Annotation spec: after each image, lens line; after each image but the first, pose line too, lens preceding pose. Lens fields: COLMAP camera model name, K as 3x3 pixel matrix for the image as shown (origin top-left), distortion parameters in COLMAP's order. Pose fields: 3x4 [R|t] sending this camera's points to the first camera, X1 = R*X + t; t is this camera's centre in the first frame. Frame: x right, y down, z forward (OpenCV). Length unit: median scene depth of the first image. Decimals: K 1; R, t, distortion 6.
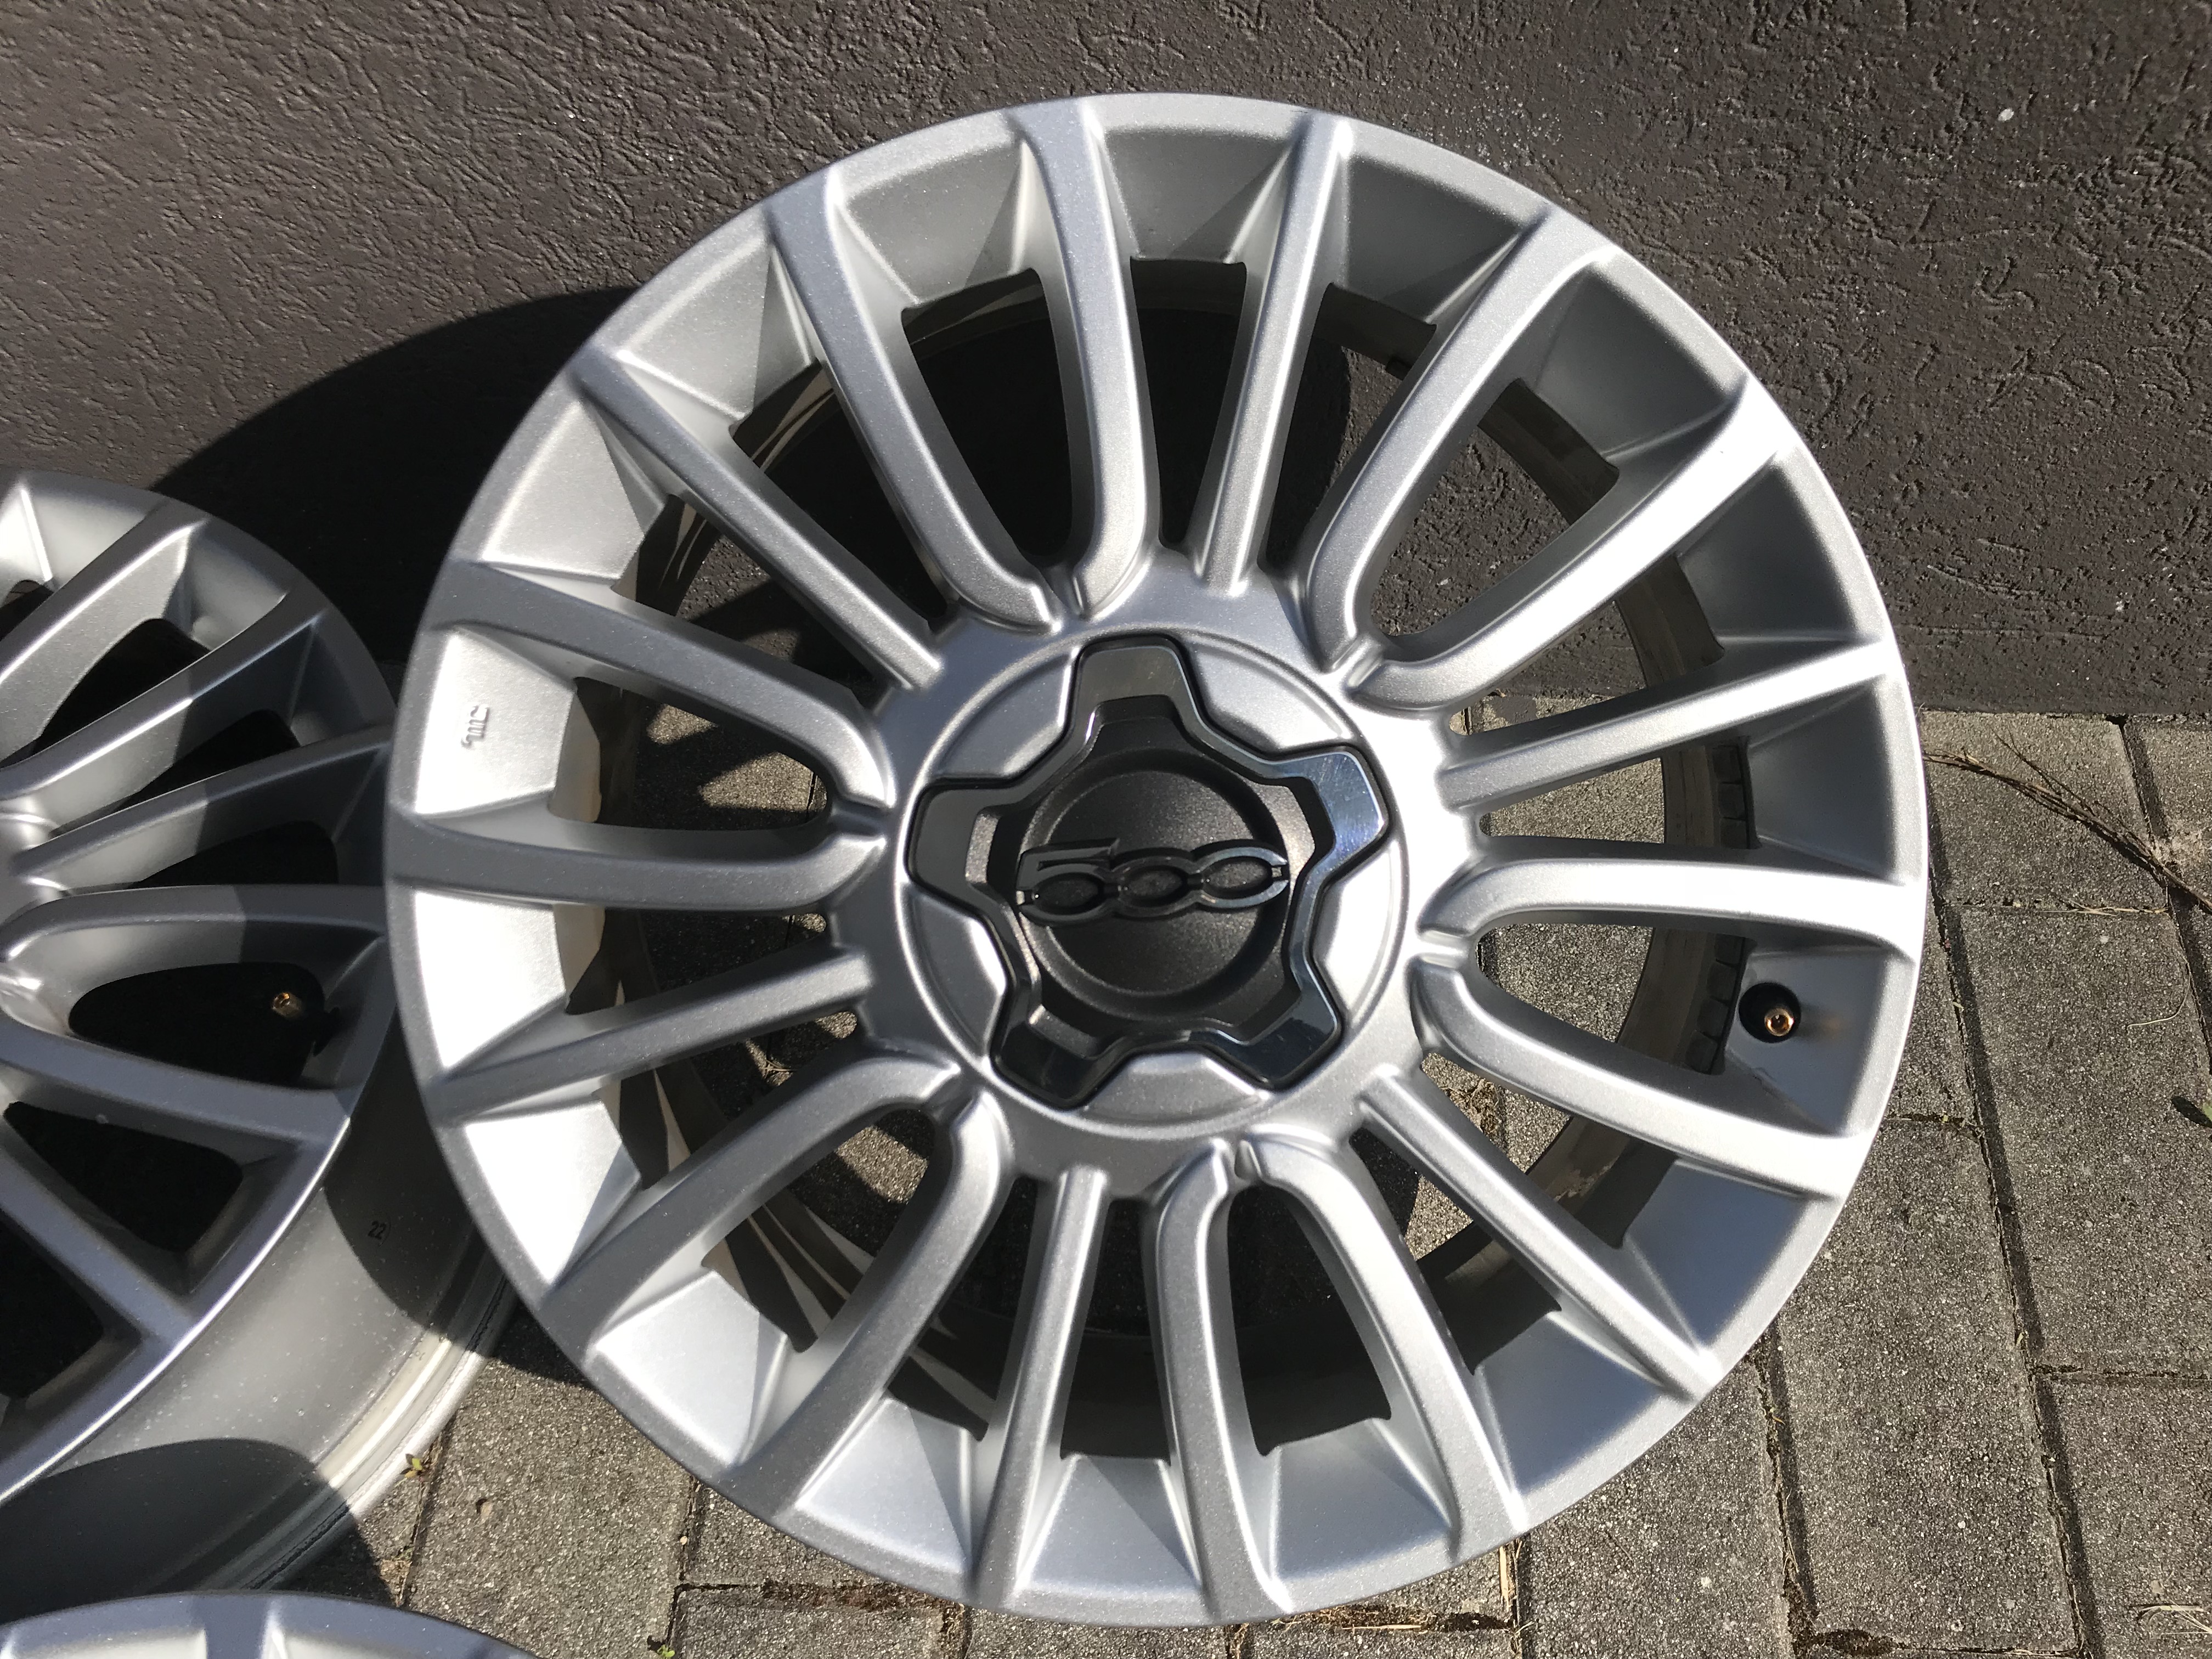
lens RADIAL K [[1831.1, 0, 1106.6], [0, 1831.1, 834.3], [0, 0, 1]] dist [0.019572, -0.027907]
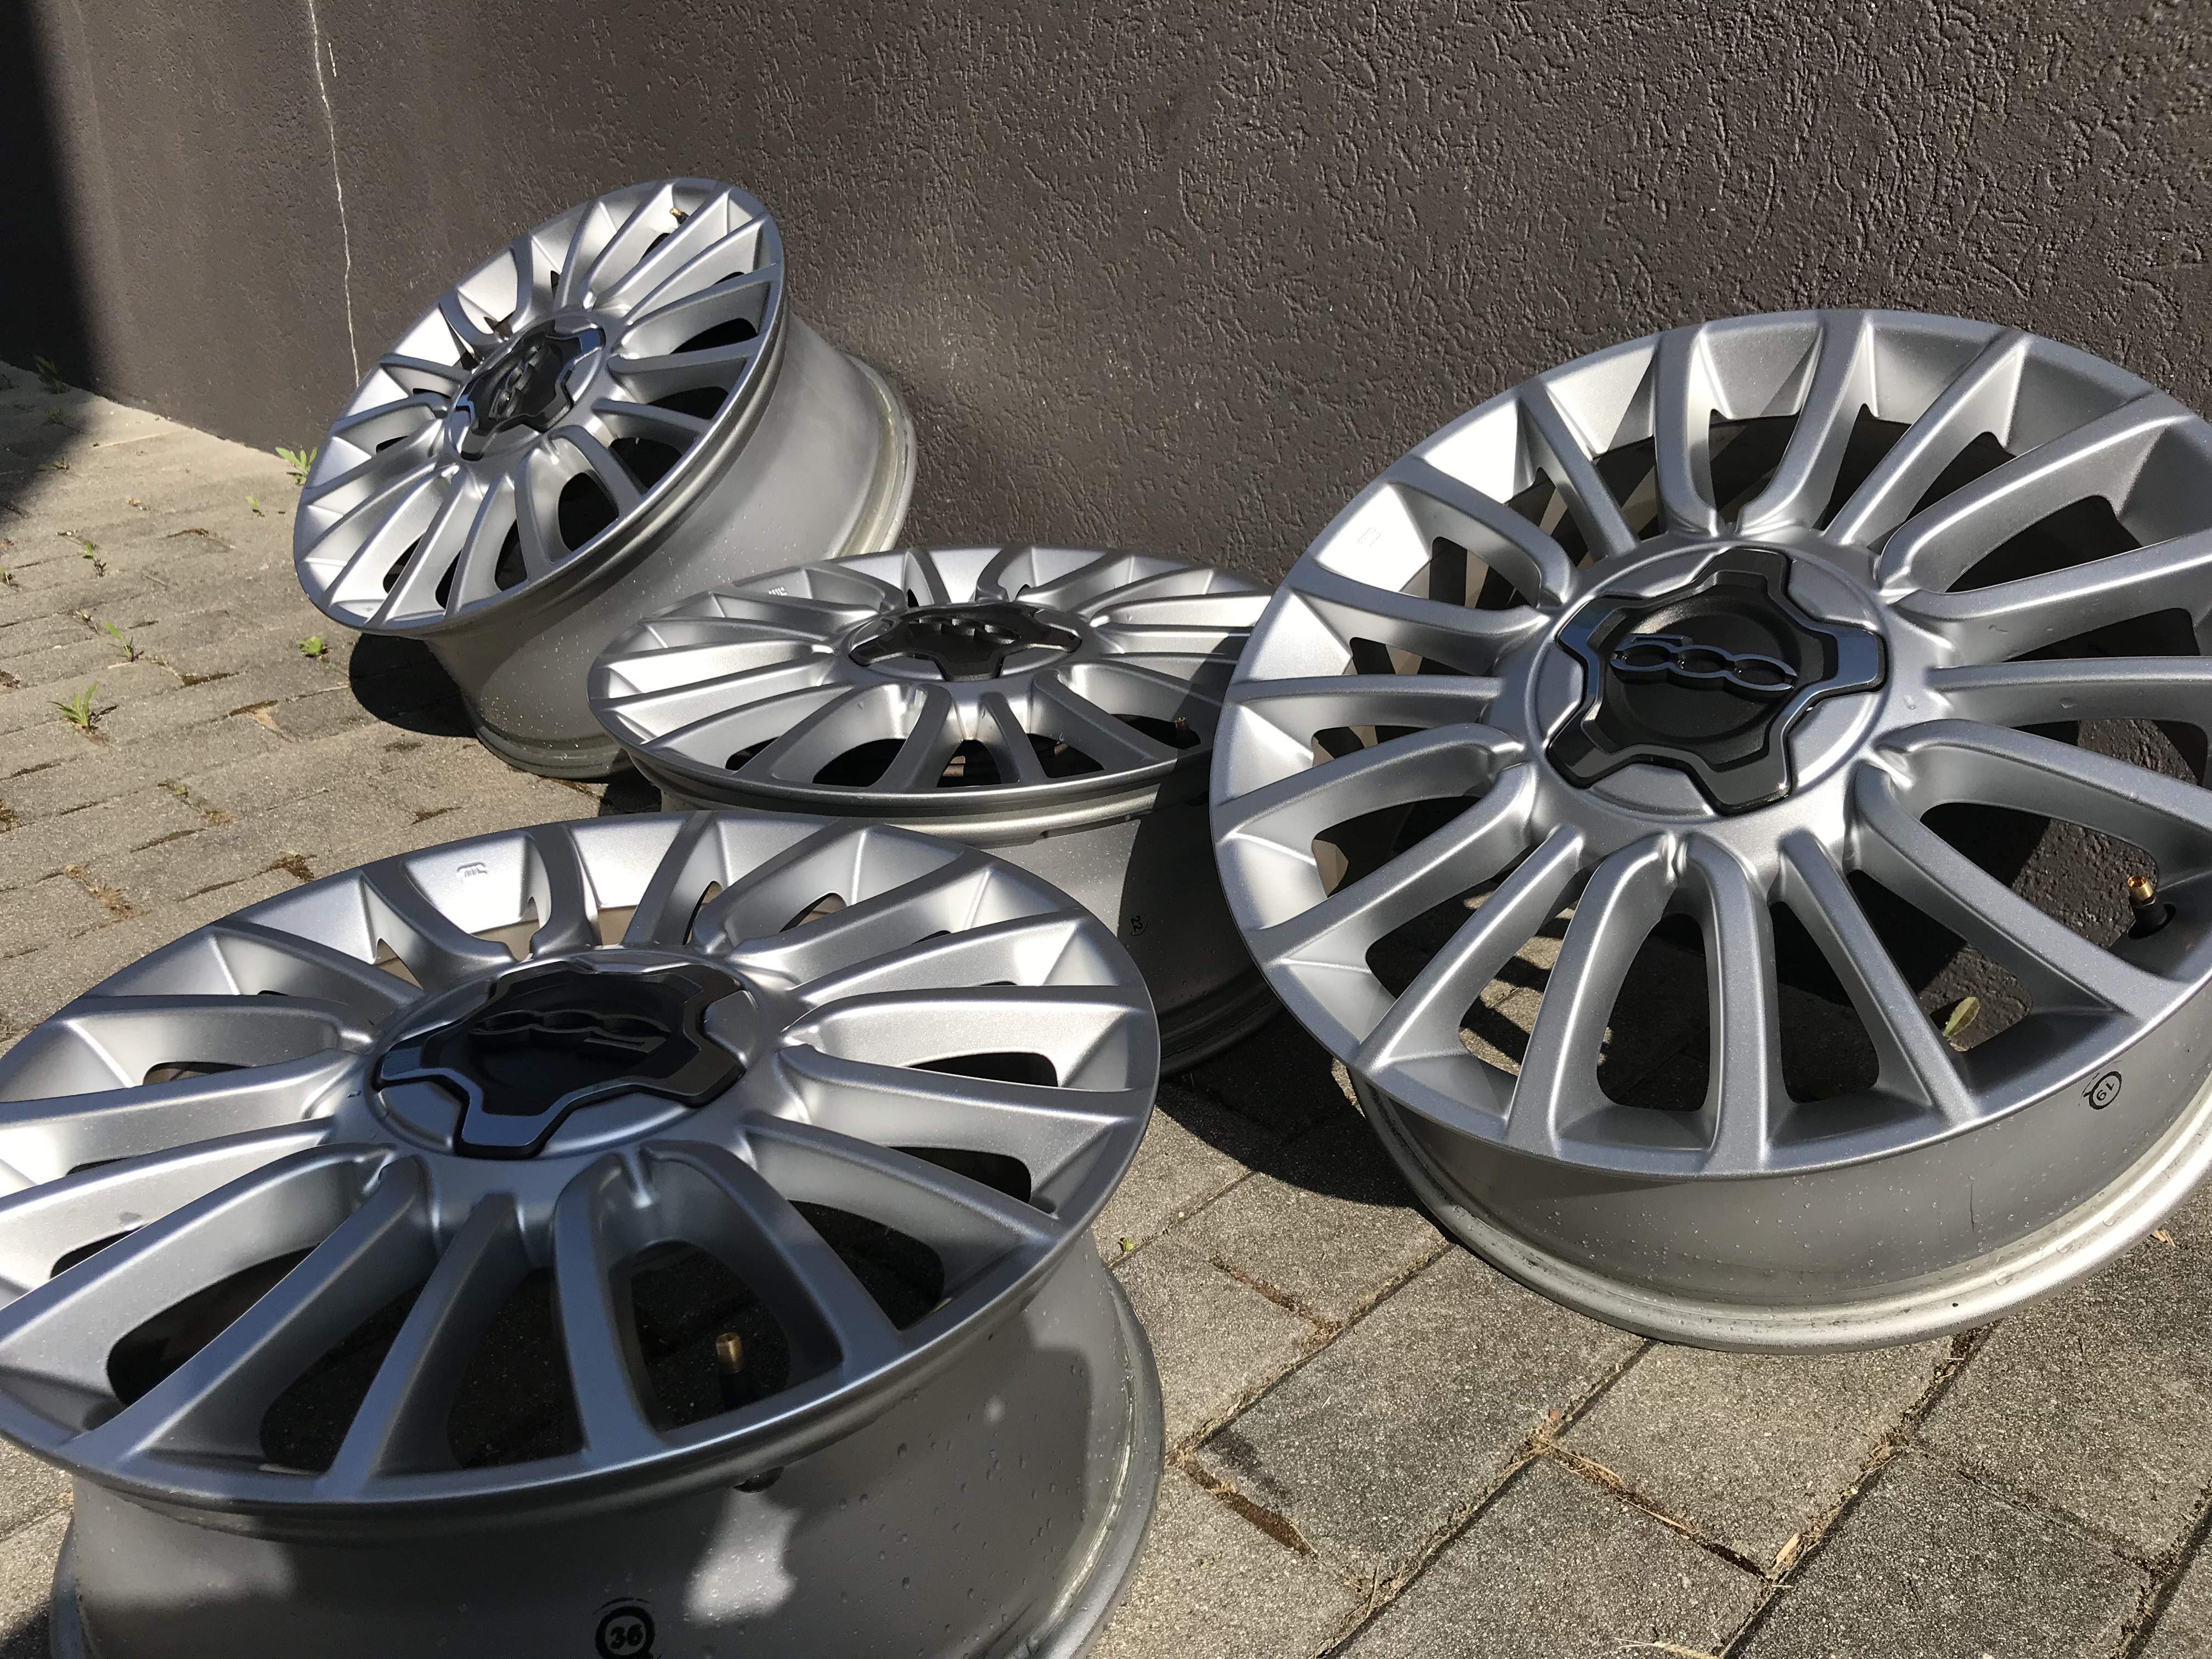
lens RADIAL K [[1831.1, 0, 1113.6], [0, 1831.1, 838.5], [0, 0, 1]] dist [0.019572, -0.027907]
pose [[0.749779, 0.276045, -0.601358, 0.590858], [-0.561442, 0.746353, -0.357408, 0.913743], [0.350165, 0.605604, 0.714582, -0.137120]]
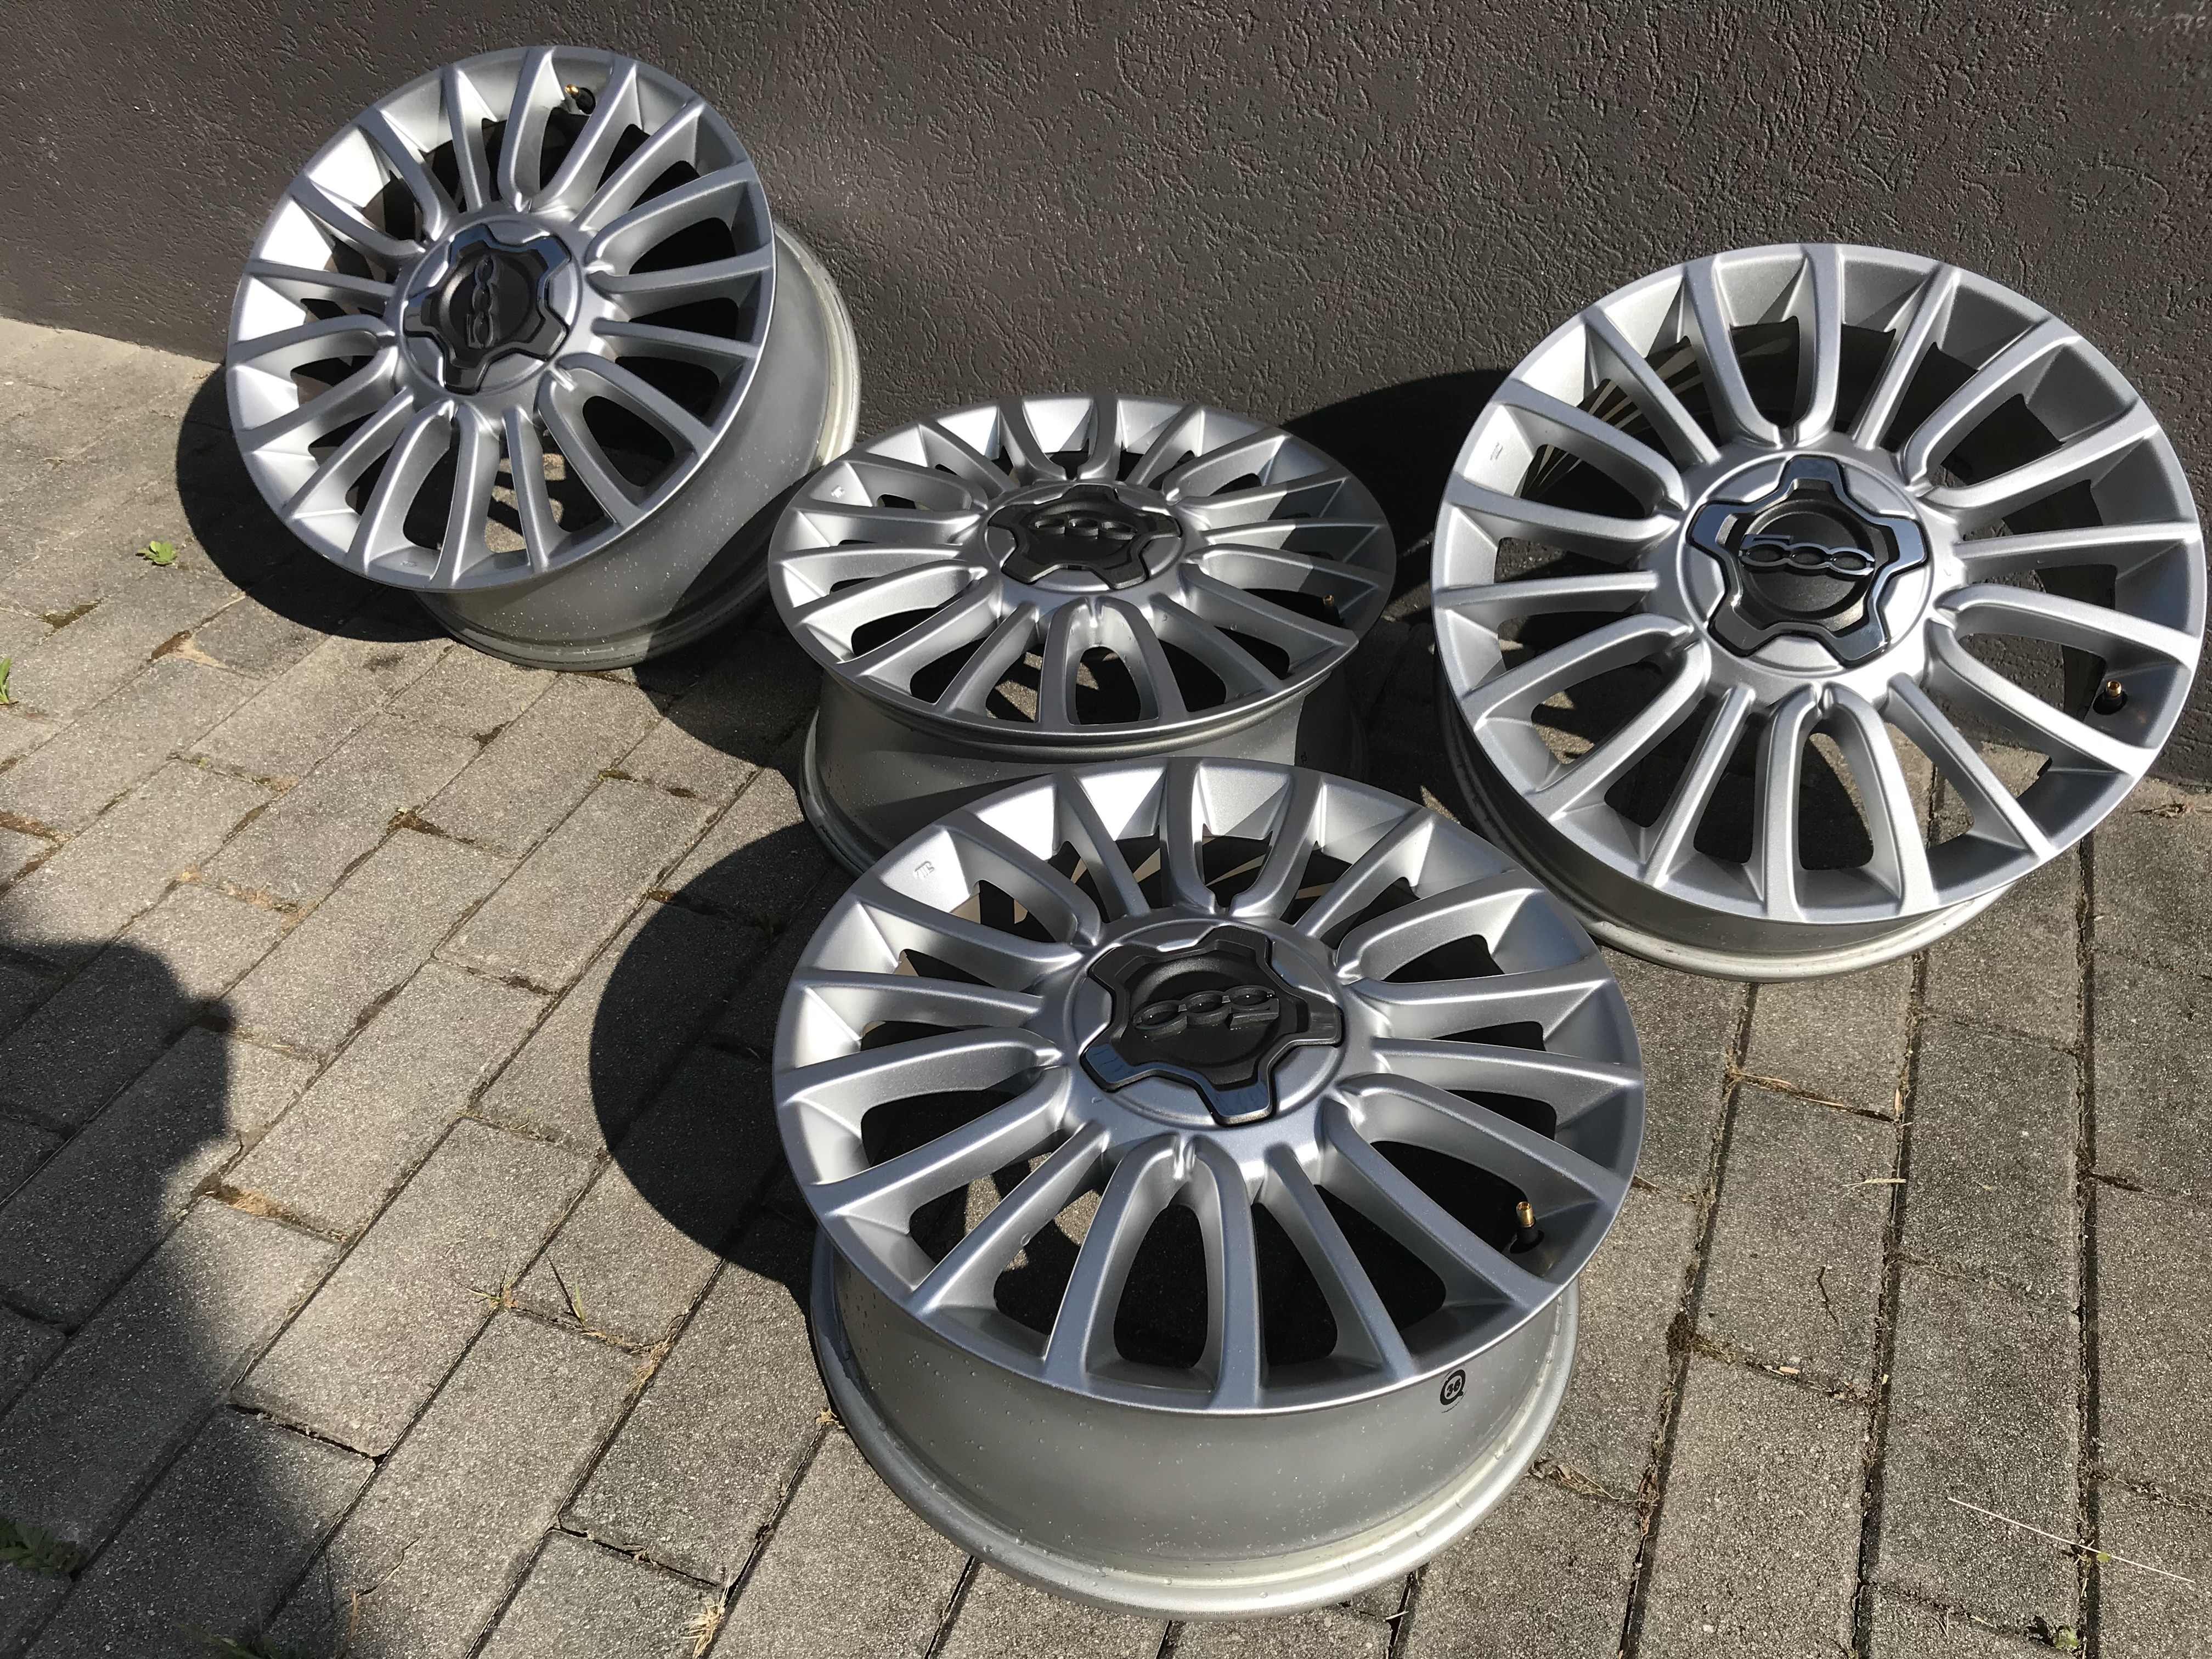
lens RADIAL K [[1831.1, 0, 1094.6], [0, 1831.1, 834.6], [0, 0, 1]] dist [0.019572, -0.027907]
pose [[0.946319, 0.222665, -0.234308, -0.184120], [-0.283815, 0.919299, -0.272652, 1.127569], [0.154689, 0.324516, 0.933146, -1.006543]]
